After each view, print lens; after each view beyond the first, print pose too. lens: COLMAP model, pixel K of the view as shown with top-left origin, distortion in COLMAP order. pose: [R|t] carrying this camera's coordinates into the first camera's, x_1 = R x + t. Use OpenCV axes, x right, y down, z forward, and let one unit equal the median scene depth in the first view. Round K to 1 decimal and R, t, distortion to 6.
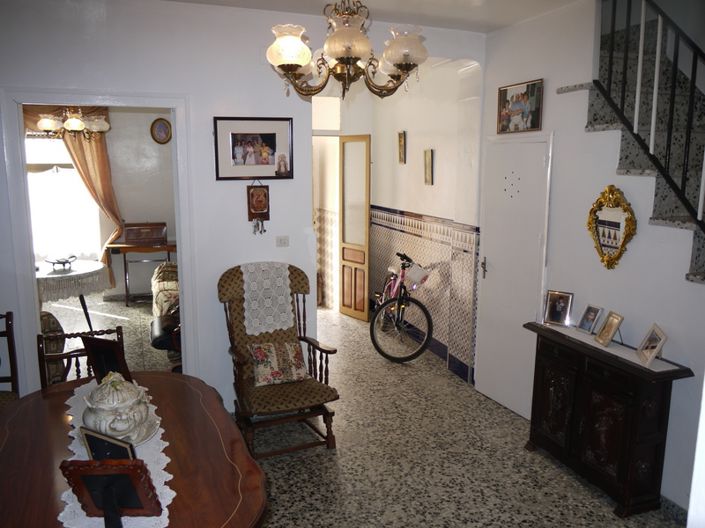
lens RADIAL K [[573.8, 0, 342.5], [0, 573.8, 261.6], [0, 0, 1]] dist [-0.004557, -0.003809]
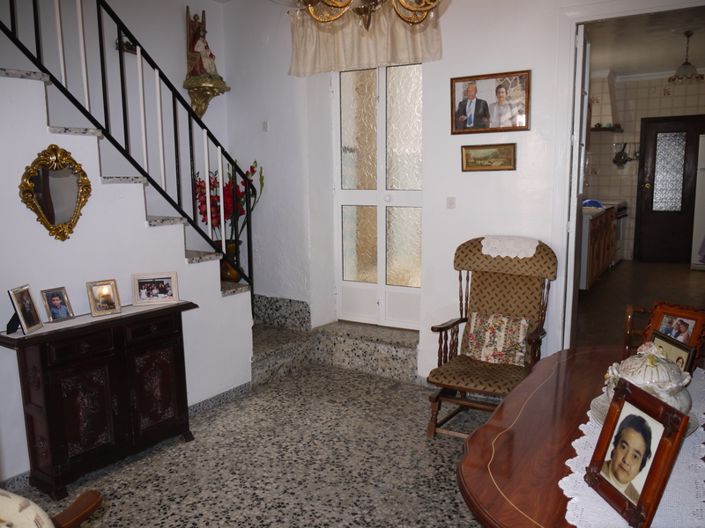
lens RADIAL K [[573.8, 0, 342.5], [0, 573.8, 261.6], [0, 0, 1]] dist [-0.004557, -0.003809]
pose [[-0.559633, -0.113221, 0.820970, -0.526818], [0.148332, 0.960943, 0.233638, -0.102764], [-0.815358, 0.252528, -0.520981, 1.163362]]
